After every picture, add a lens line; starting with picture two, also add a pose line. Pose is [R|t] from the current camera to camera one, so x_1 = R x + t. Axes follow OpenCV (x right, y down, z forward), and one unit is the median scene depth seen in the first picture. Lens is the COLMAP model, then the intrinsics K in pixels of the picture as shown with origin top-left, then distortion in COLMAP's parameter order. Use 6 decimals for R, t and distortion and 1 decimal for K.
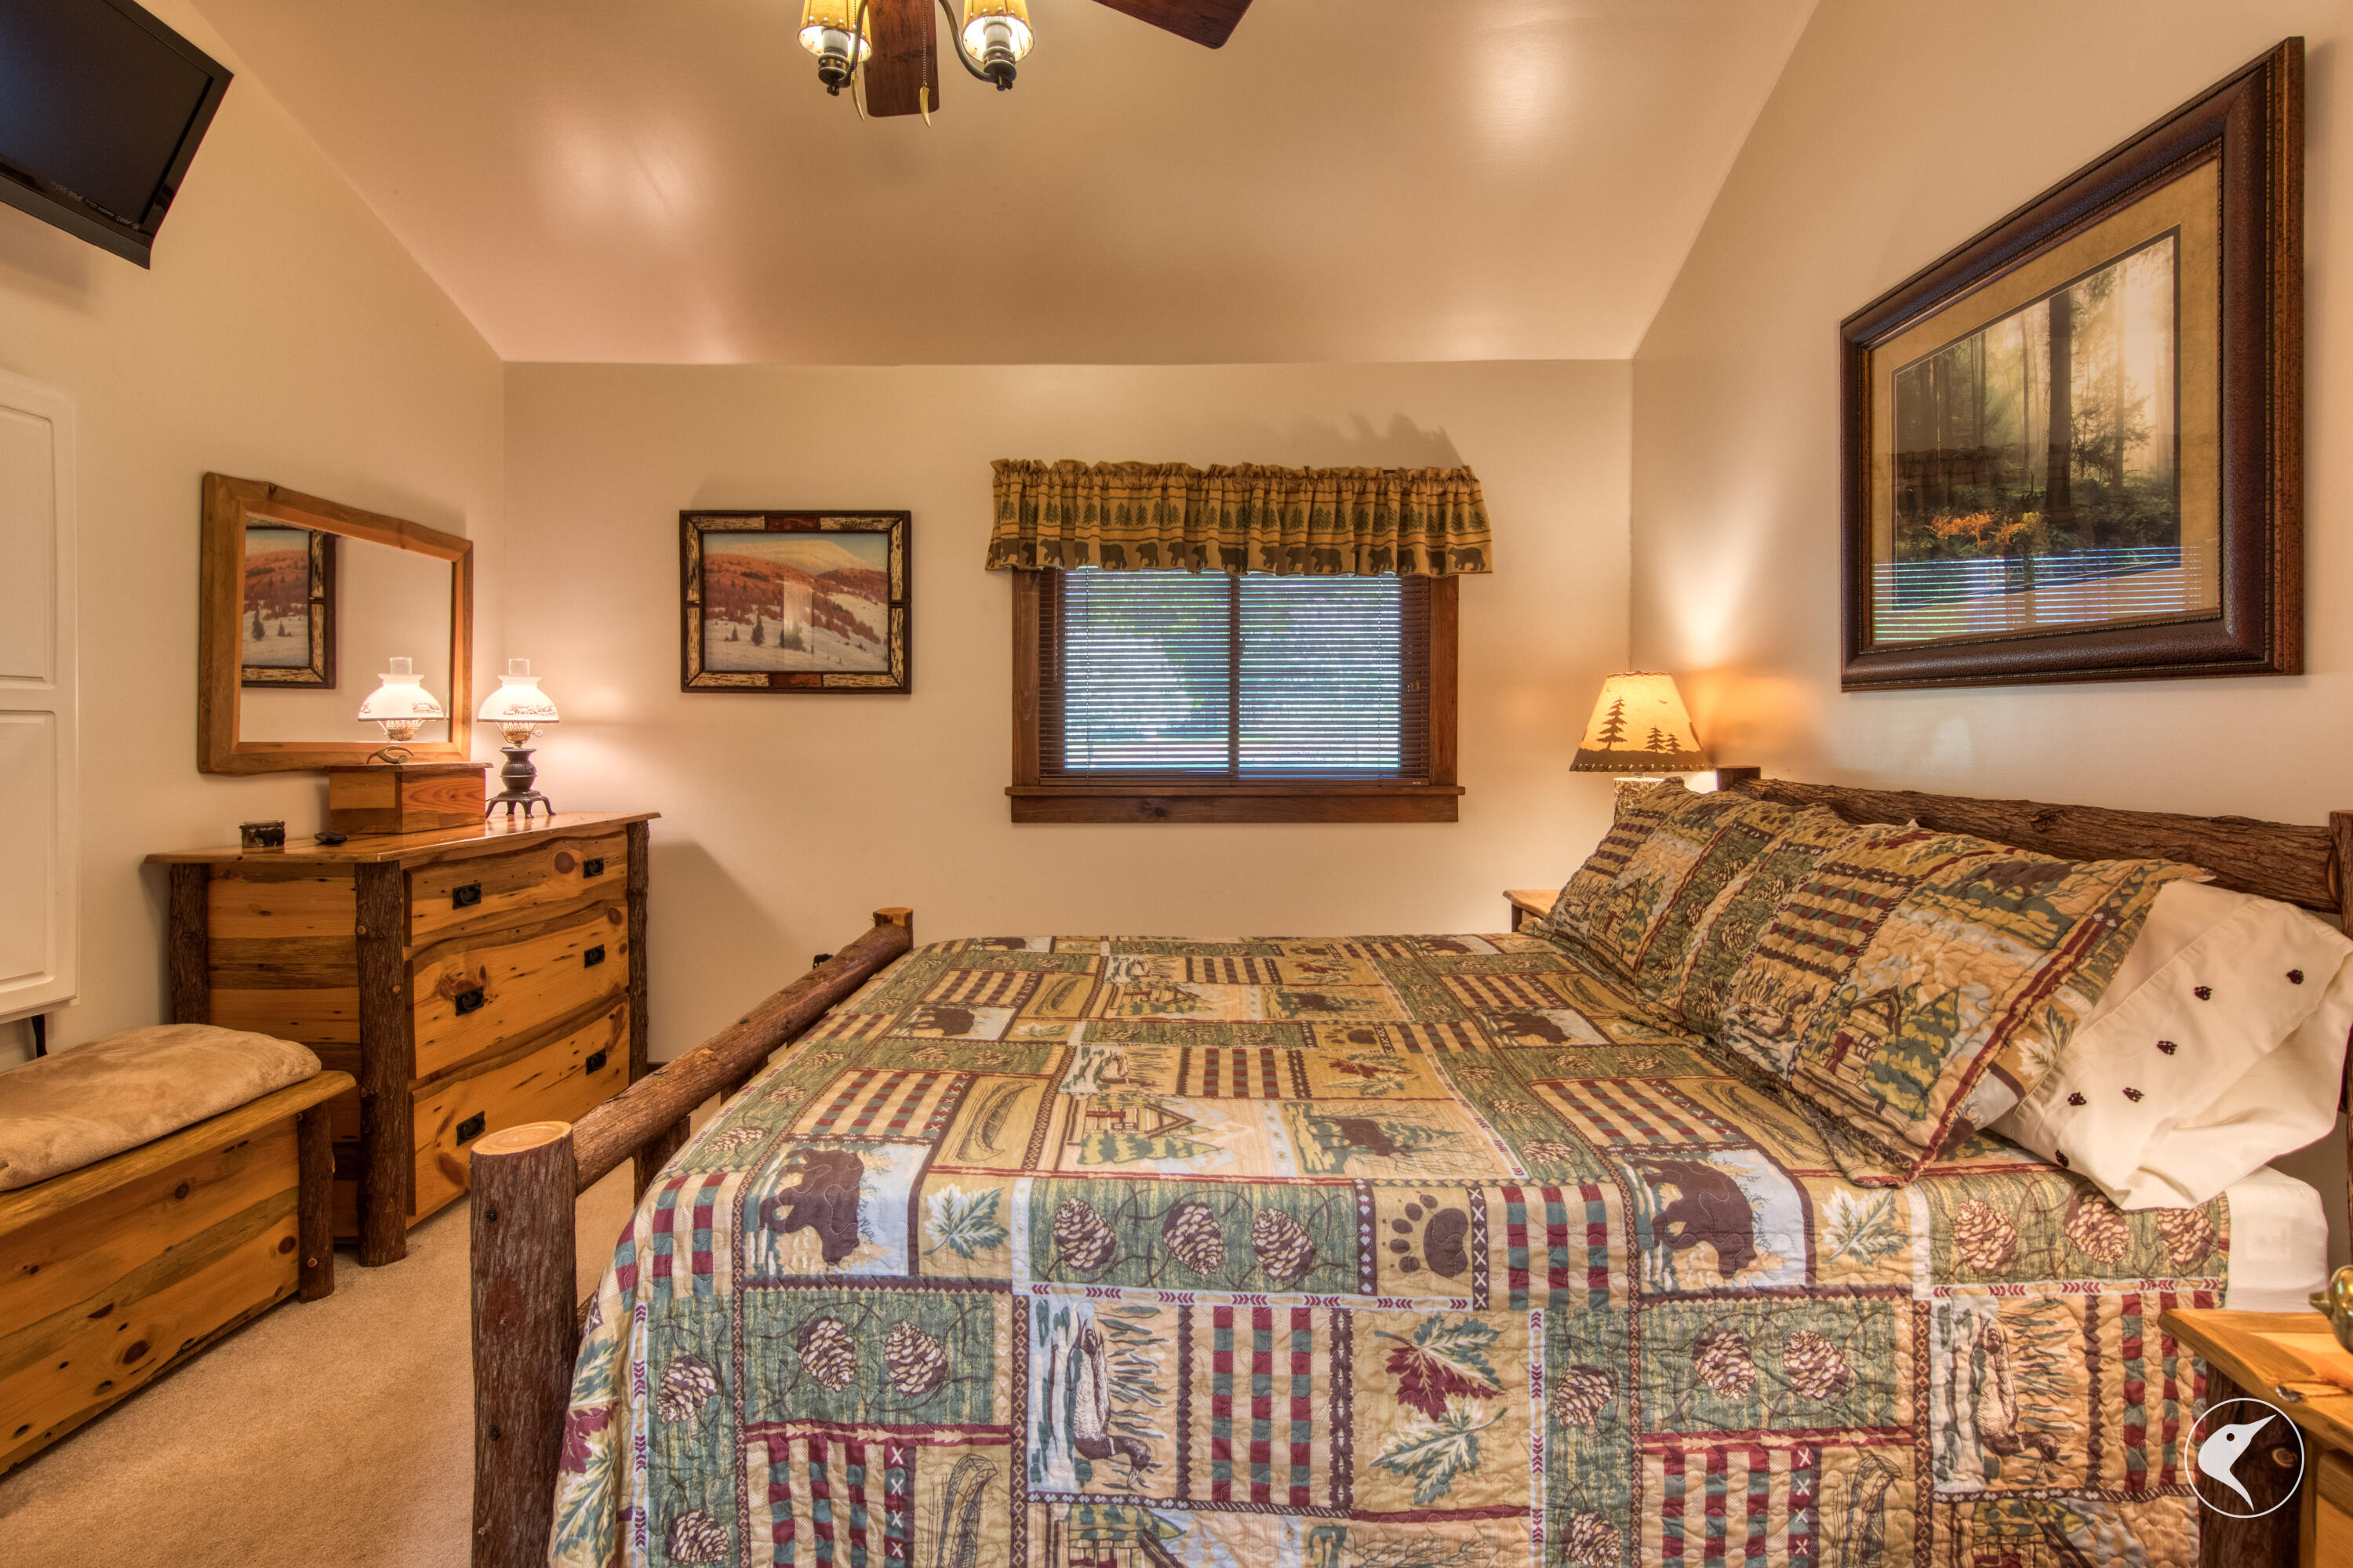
lens RADIAL K [[1055.3, 0, 1176.7], [0, 1055.3, 725.7], [0, 0, 1]] dist [0.013314, -0.000273]
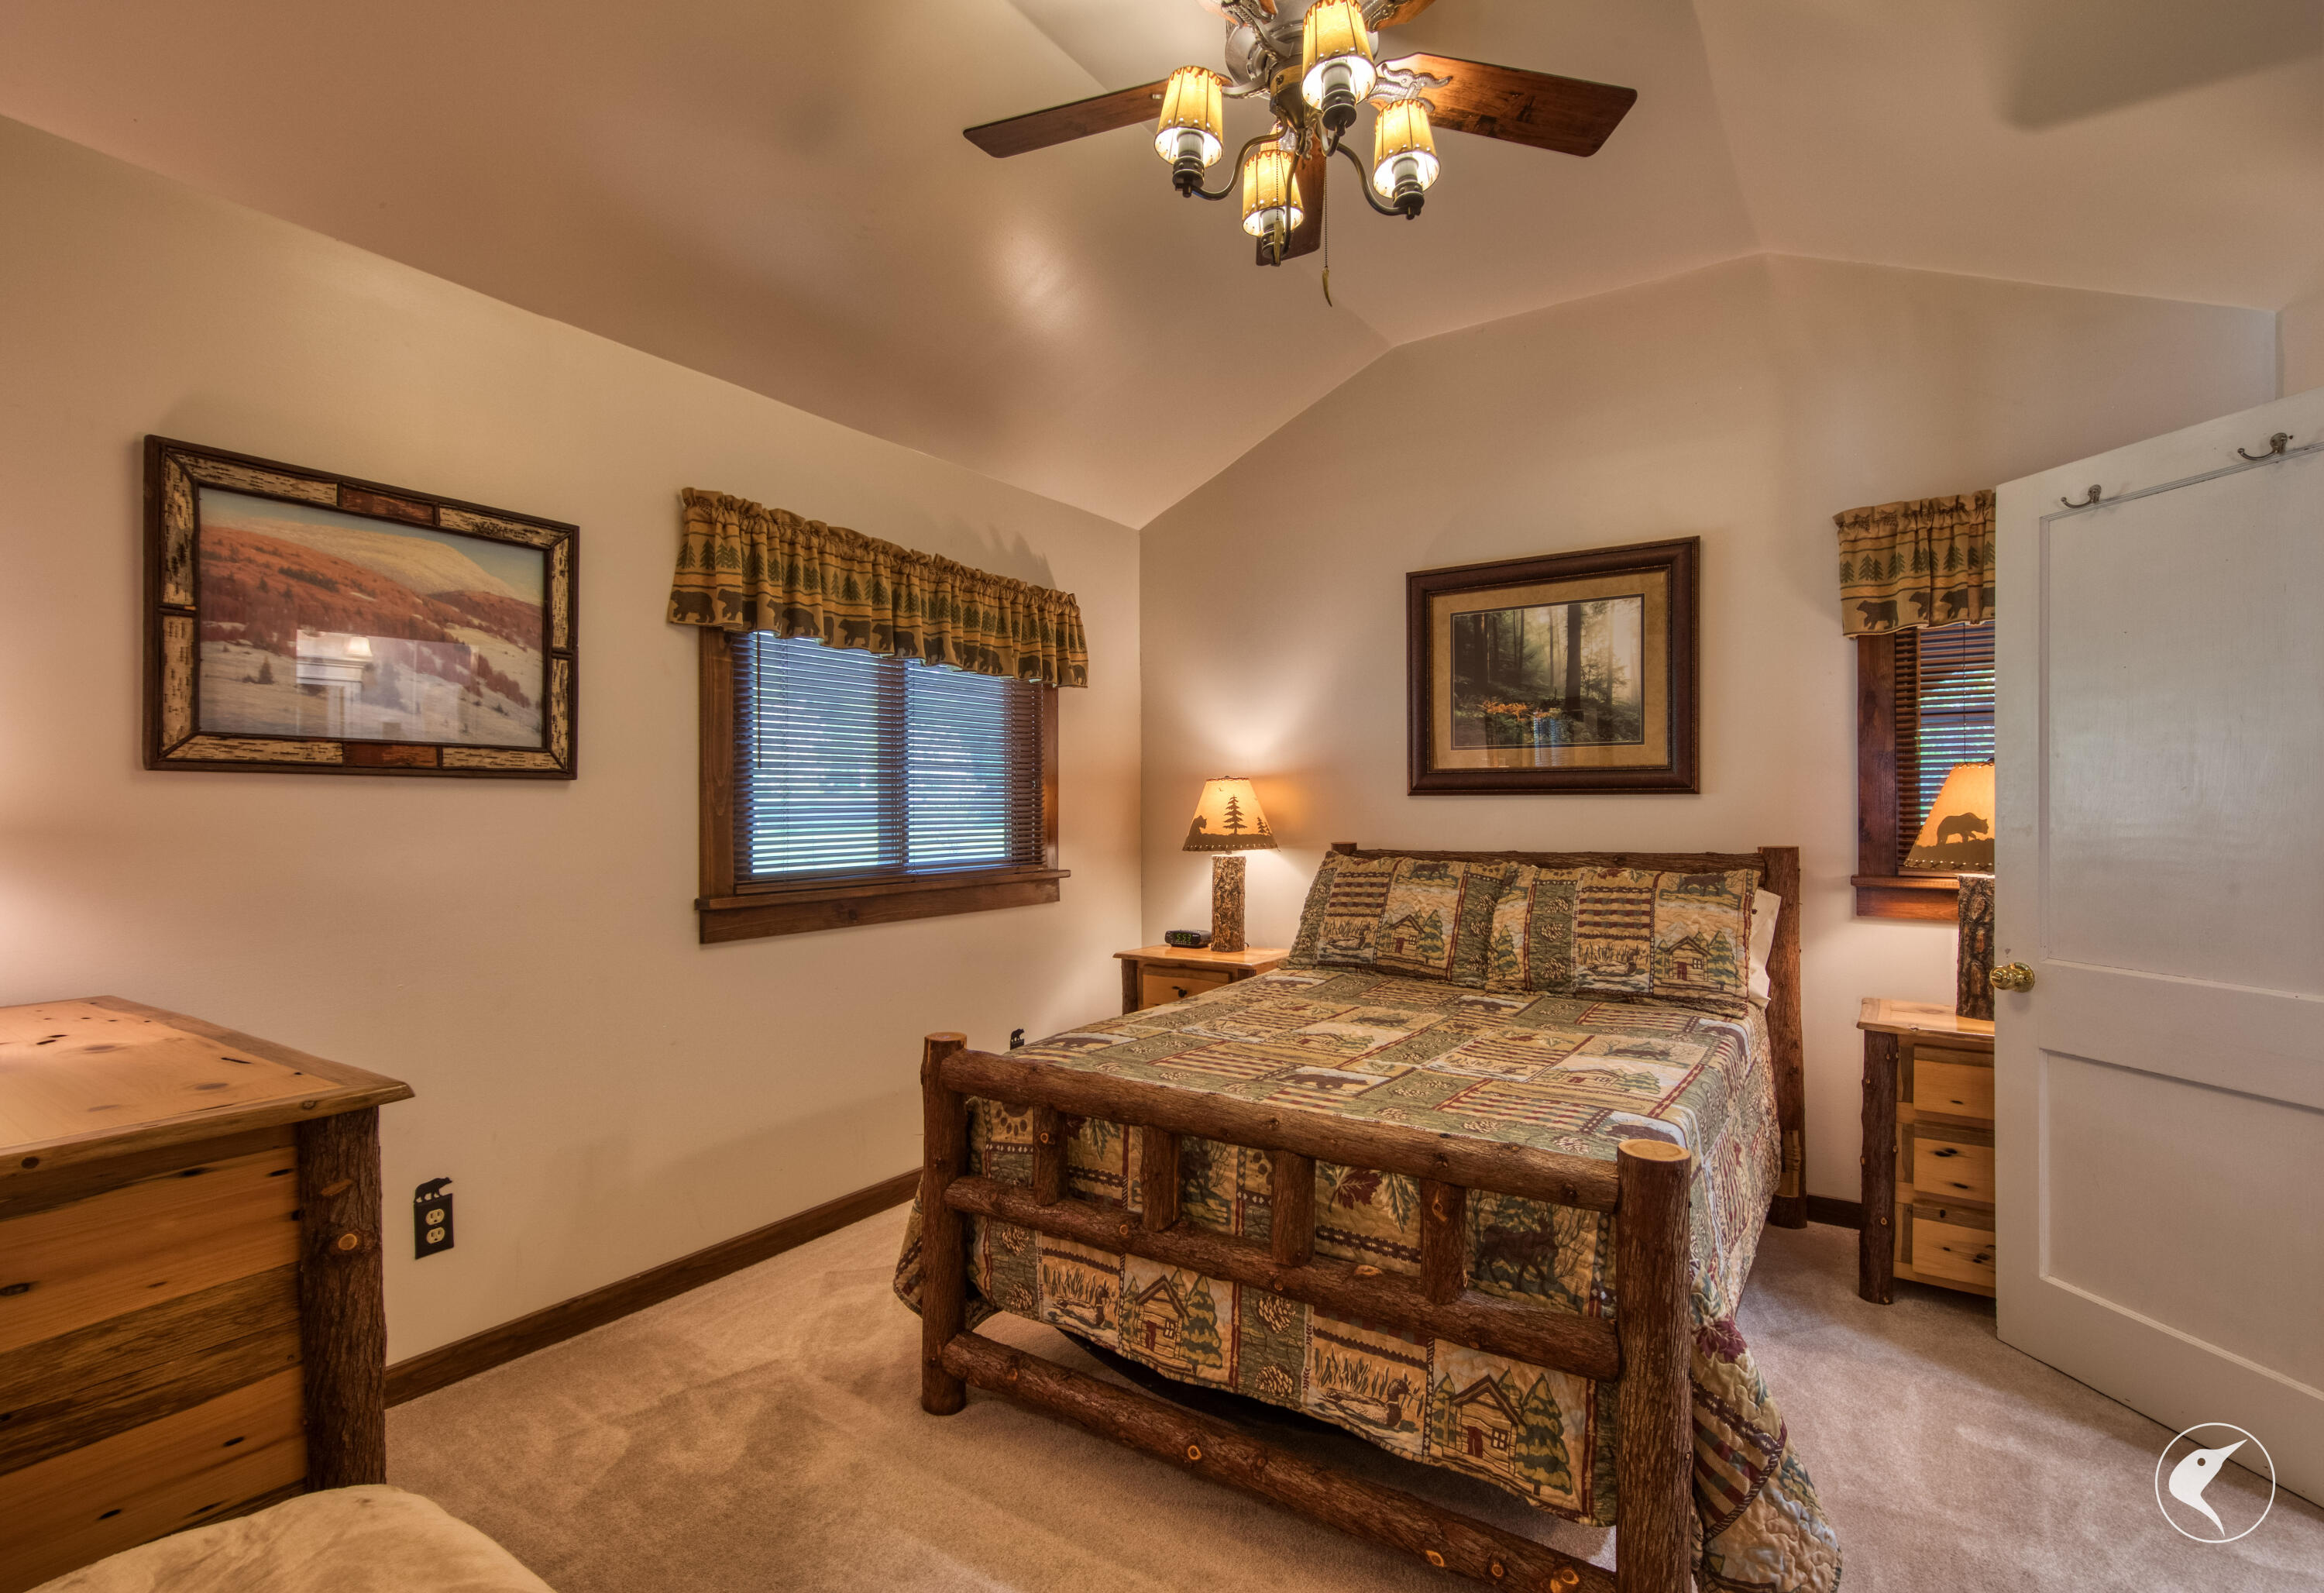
lens RADIAL K [[1109.2, 0, 1162.0], [0, 1109.2, 796.5], [0, 0, 1]] dist [0.021959, -0.012359]
pose [[0.534495, 0.005909, 0.845151, -0.681205], [0.006402, 0.999919, -0.011040, -0.008097], [-0.845147, 0.011312, 0.534414, 0.257129]]
